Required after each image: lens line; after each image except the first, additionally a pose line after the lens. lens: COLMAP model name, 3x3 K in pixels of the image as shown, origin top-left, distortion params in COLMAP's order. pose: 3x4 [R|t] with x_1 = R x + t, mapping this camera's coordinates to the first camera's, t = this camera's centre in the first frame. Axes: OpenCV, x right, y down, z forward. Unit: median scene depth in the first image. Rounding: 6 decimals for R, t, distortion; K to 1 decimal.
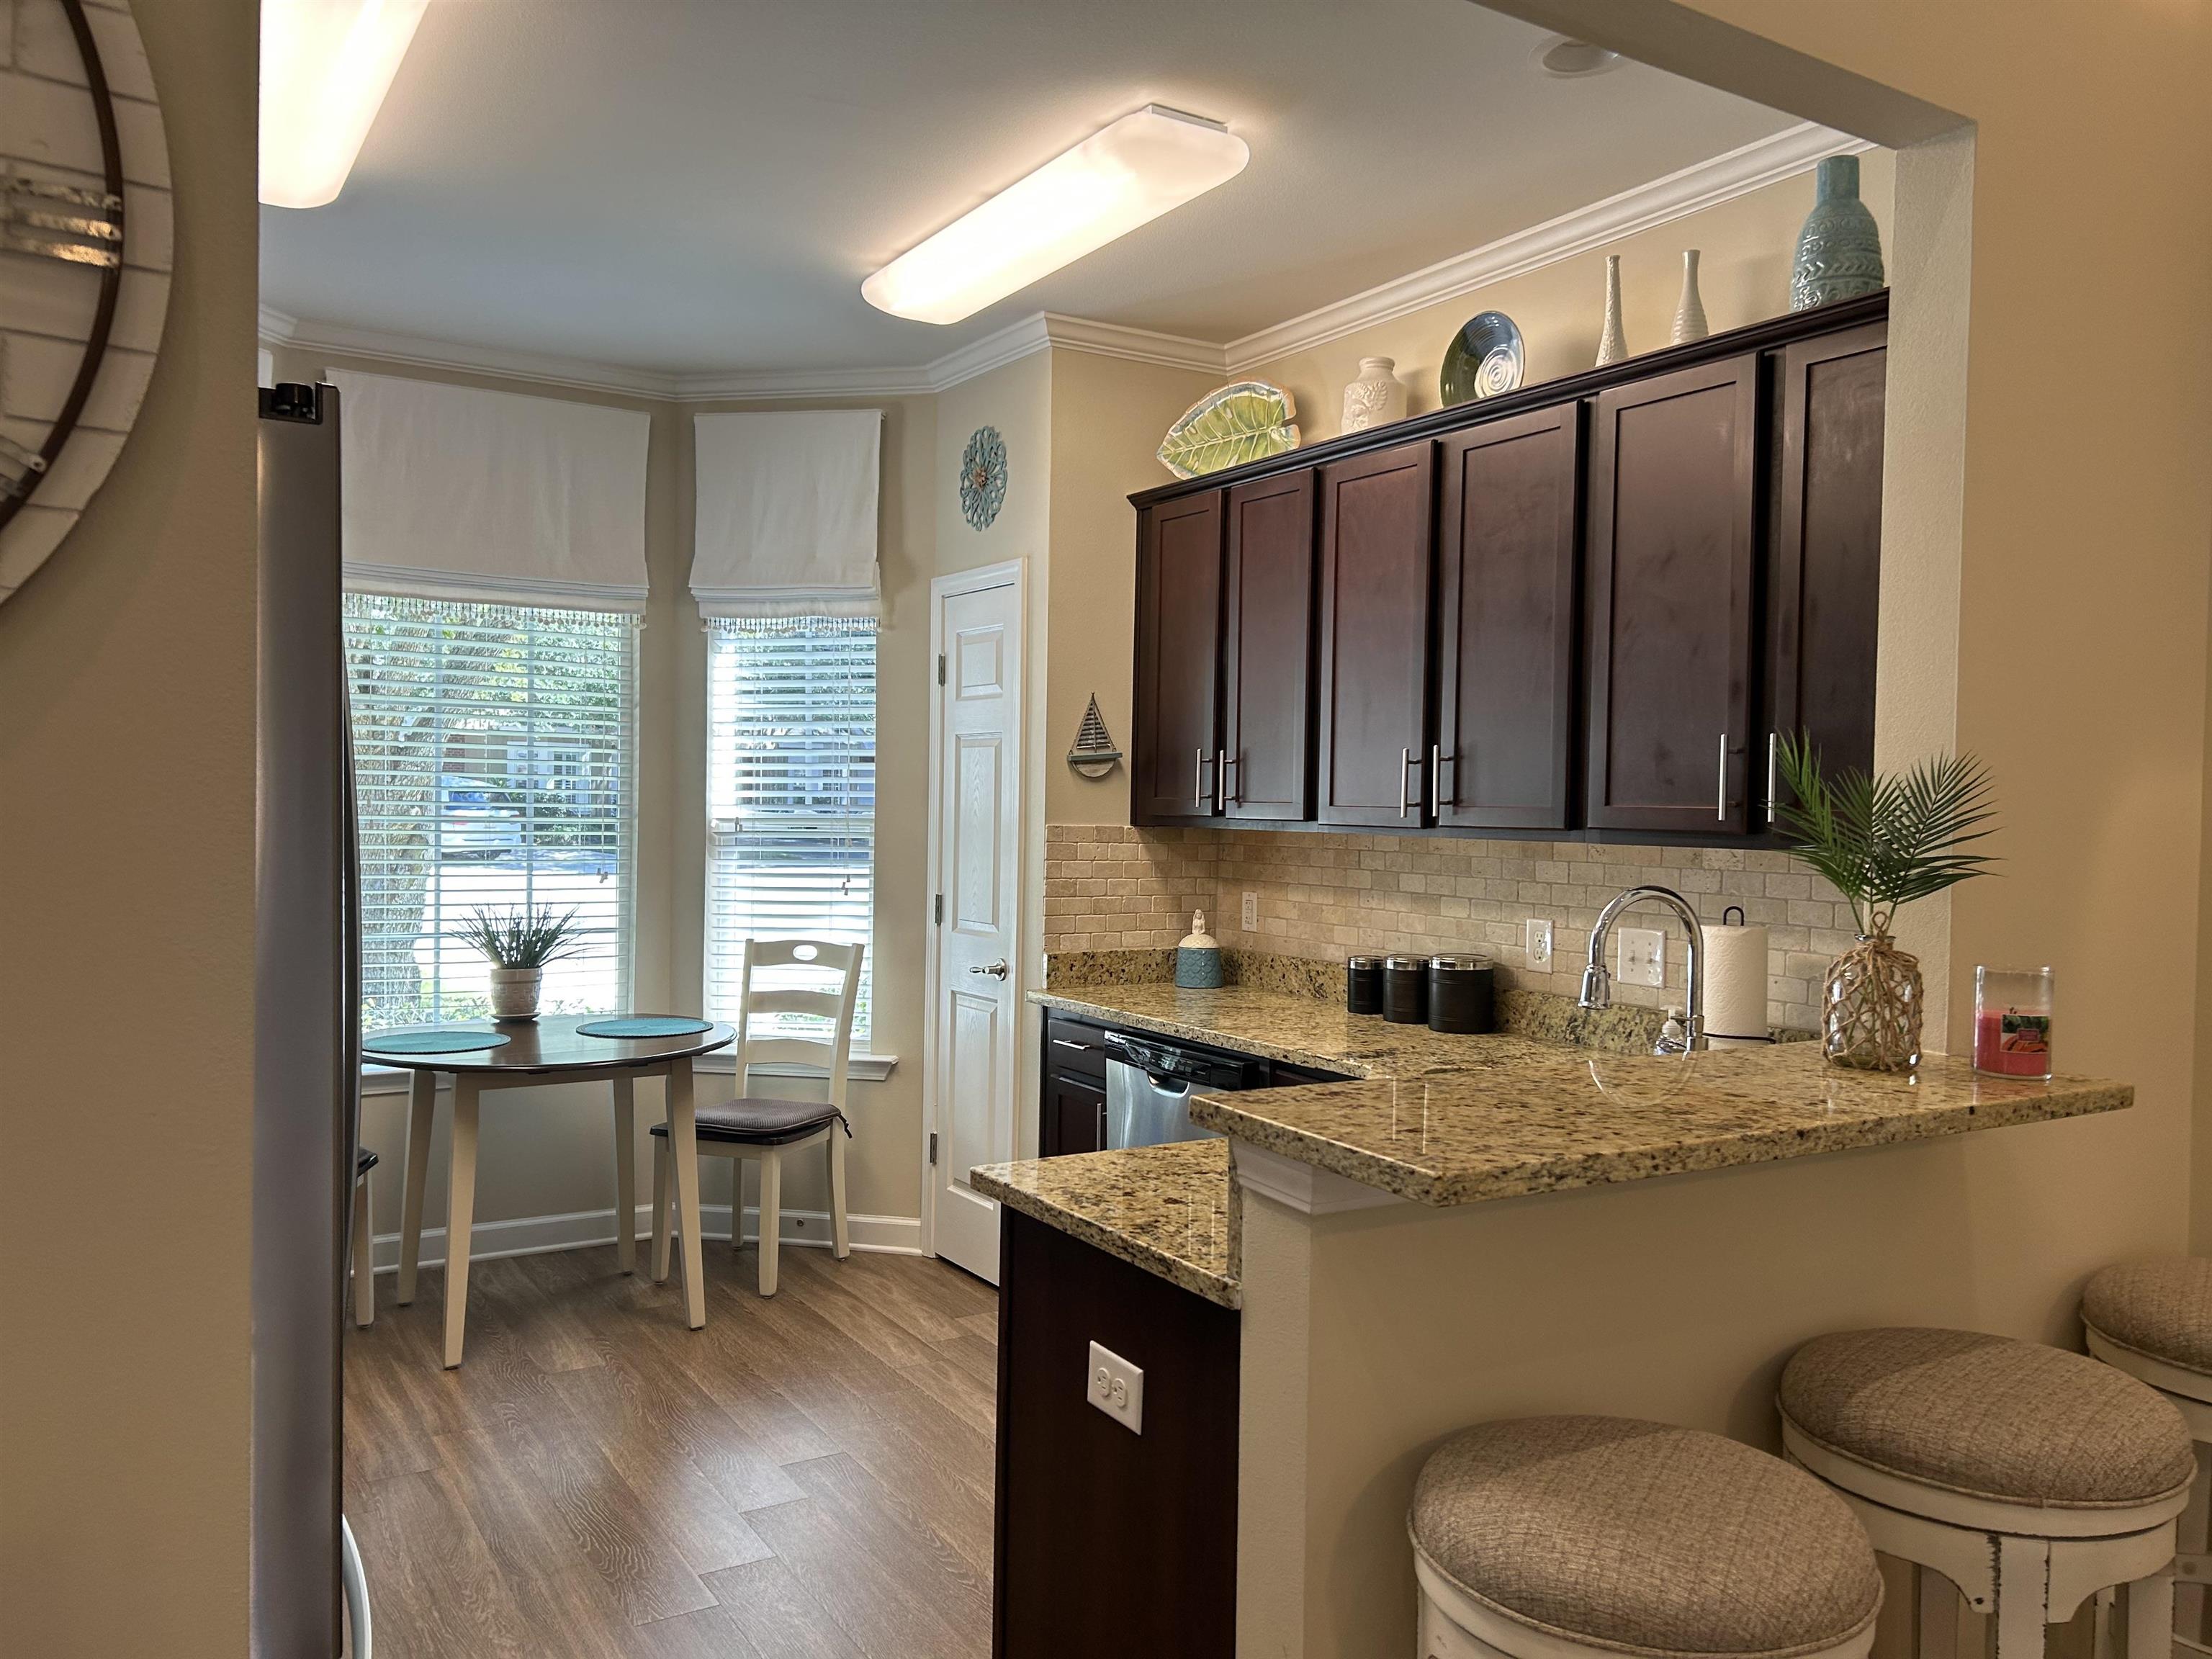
lens RADIAL K [[1660.4, 0, 1121.0], [0, 1660.4, 833.4], [0, 0, 1]] dist [0.060116, -0.080510]
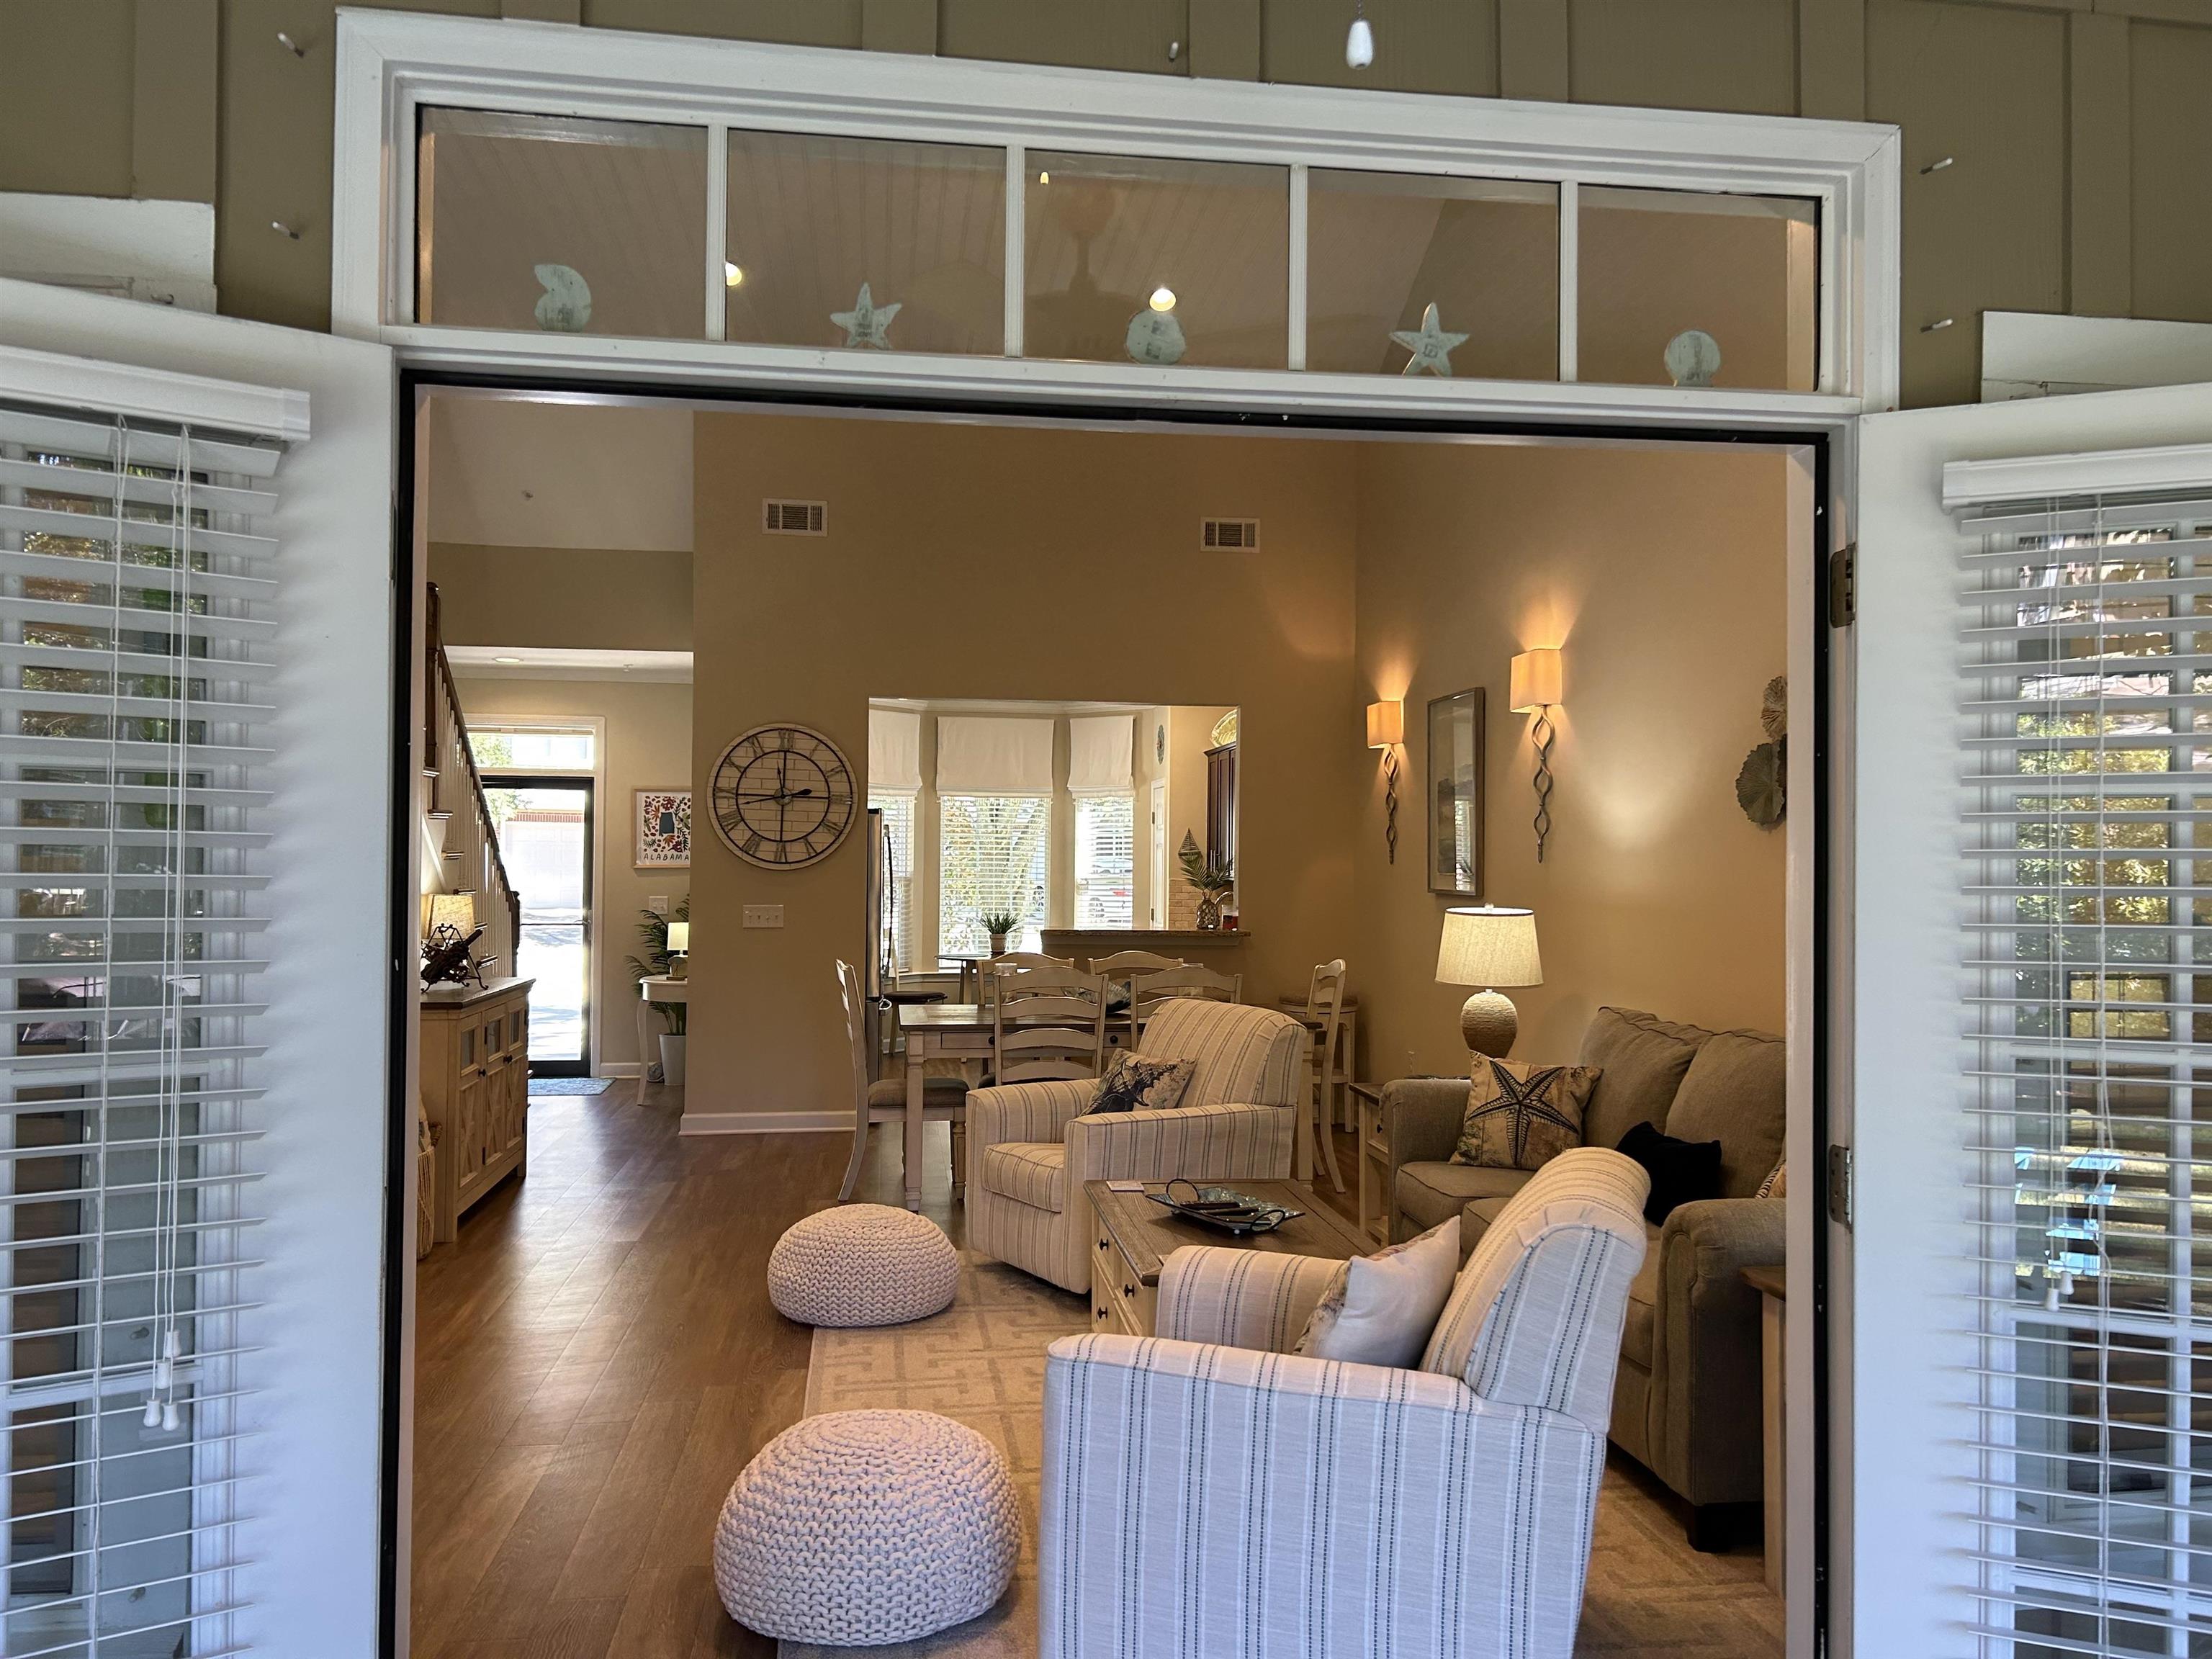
lens RADIAL K [[1660.4, 0, 1109.8], [0, 1660.4, 823.1], [0, 0, 1]] dist [0.060116, -0.080510]
pose [[0.910302, -0.018626, -0.413527, 0.912734], [-0.003615, 0.998591, -0.052936, 0.043455], [0.413930, 0.049683, 0.908952, -1.366632]]
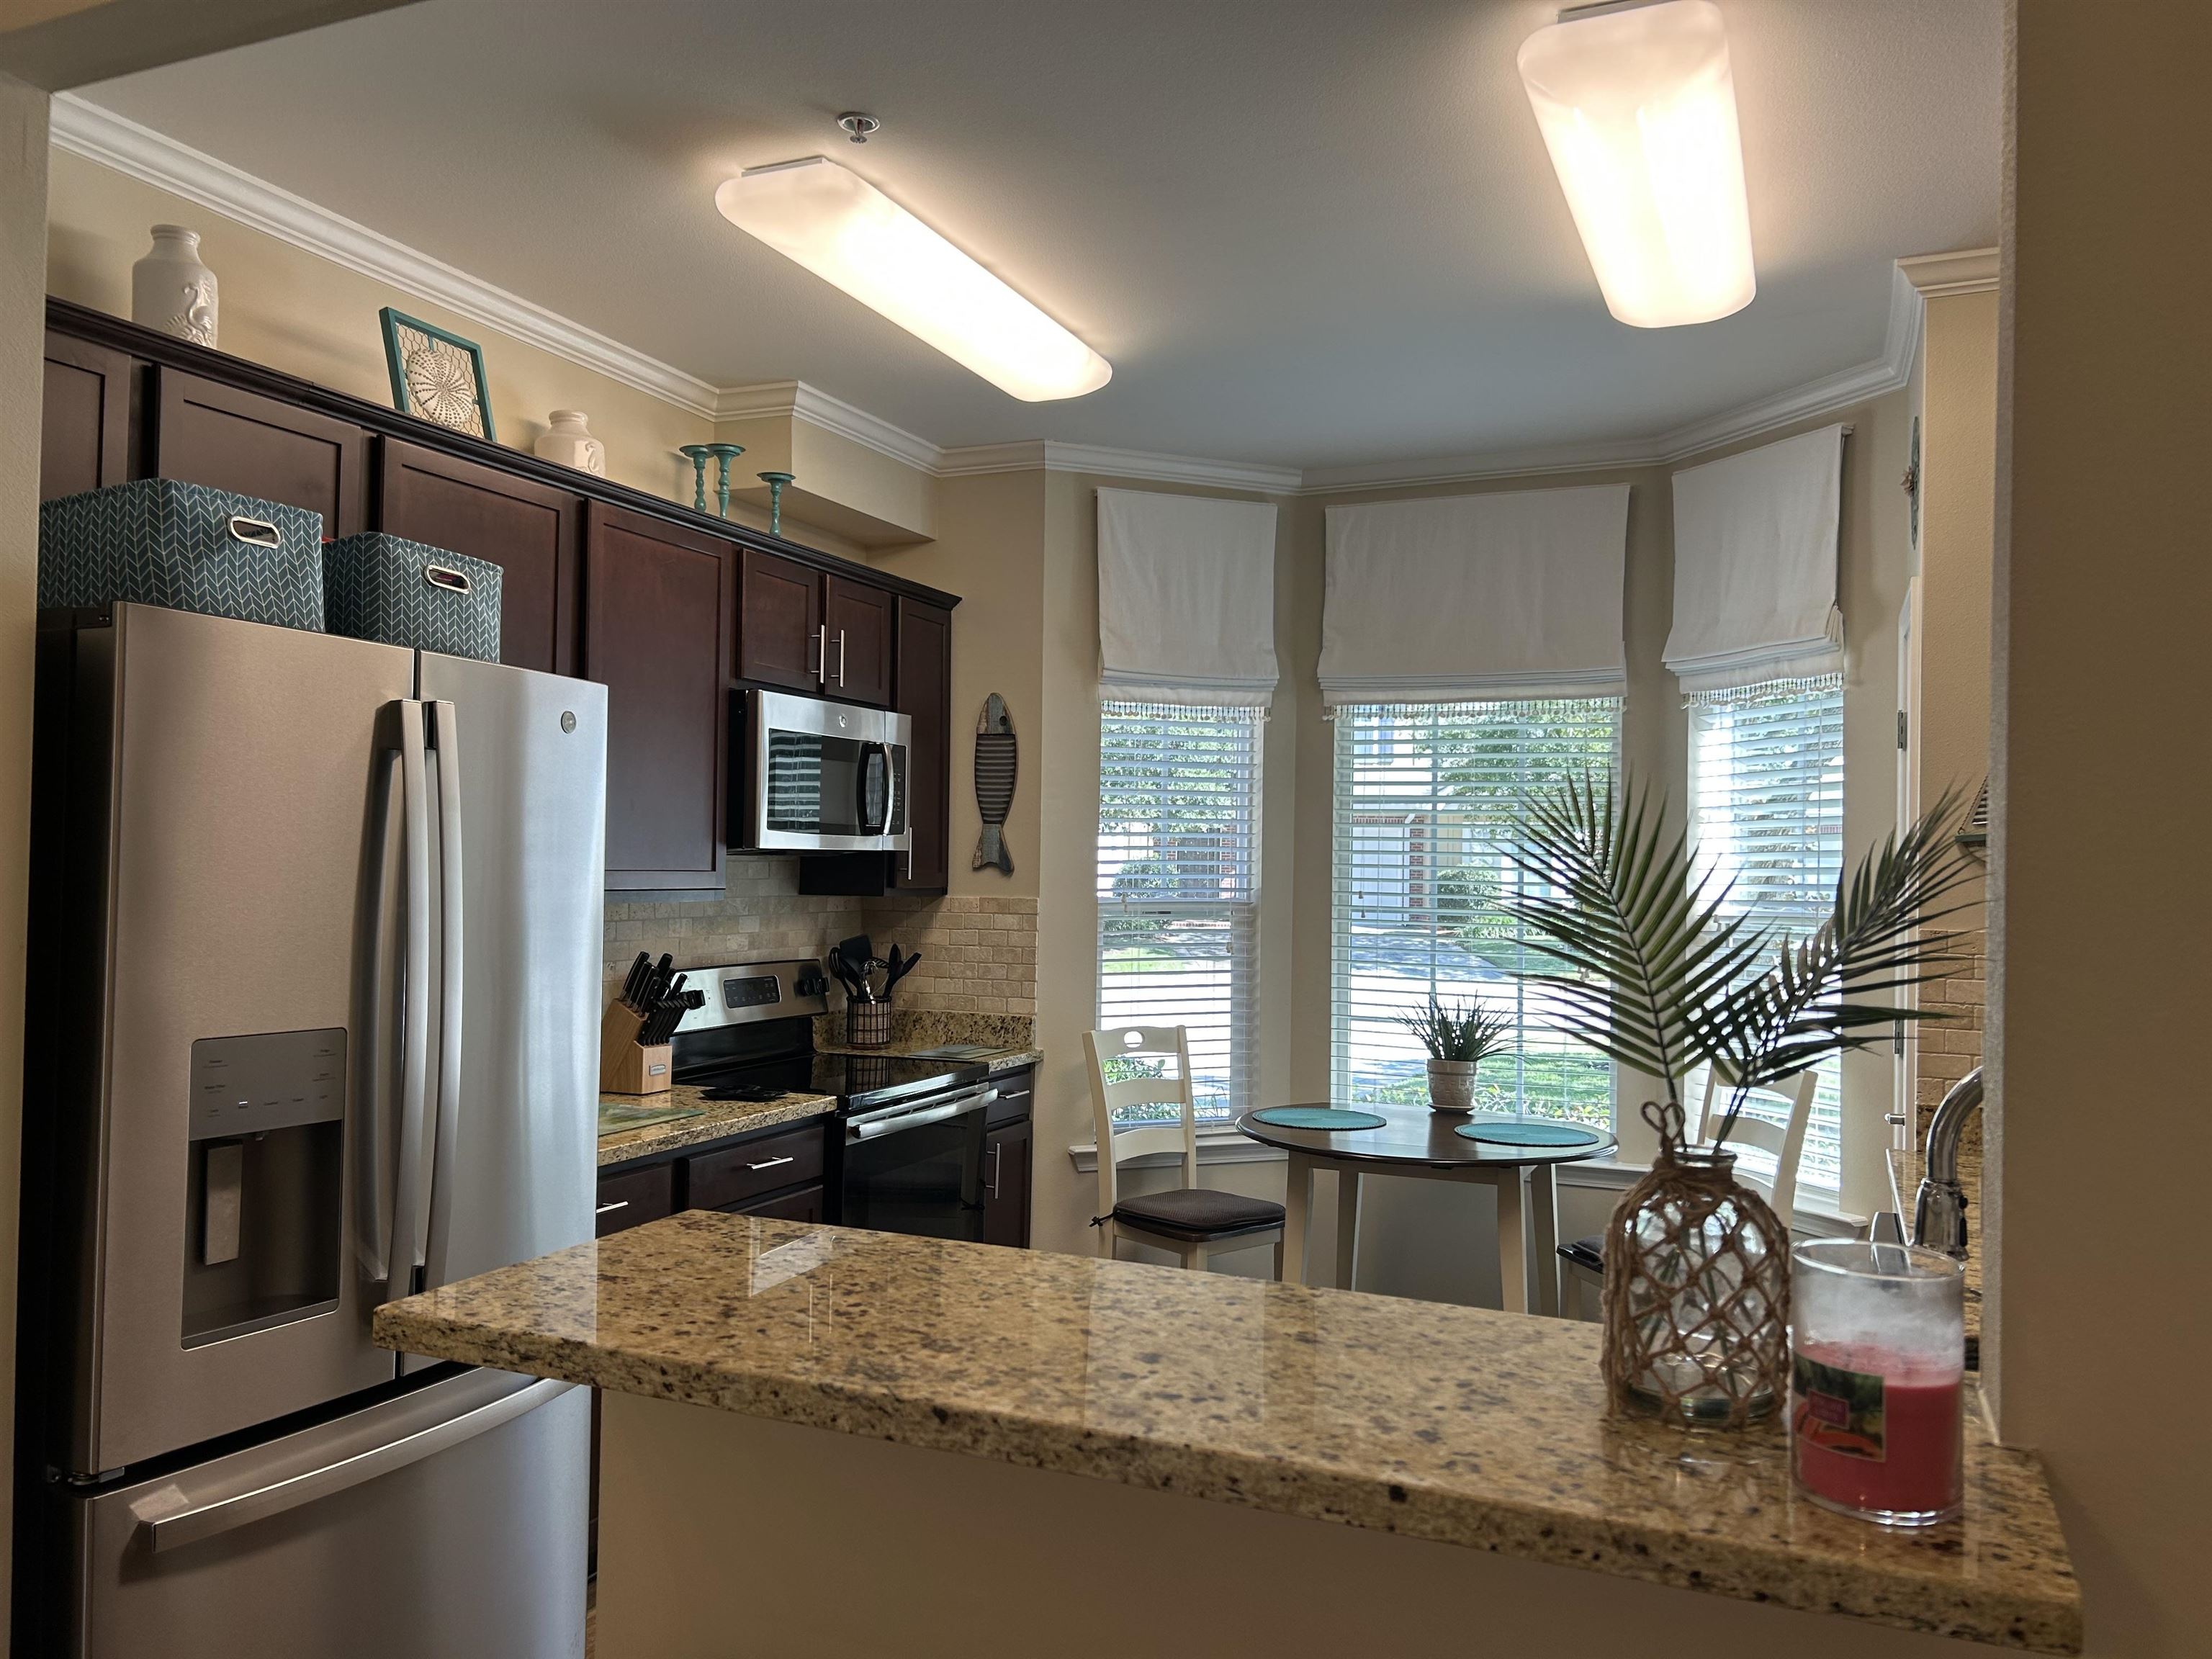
lens RADIAL K [[1660.4, 0, 1092.5], [0, 1660.4, 840.2], [0, 0, 1]] dist [0.060116, -0.080510]
pose [[0.564409, -0.020908, -0.825231, 0.348518], [-0.025854, 0.998741, -0.042987, -0.002788], [0.825091, 0.045597, 0.563157, 0.251699]]
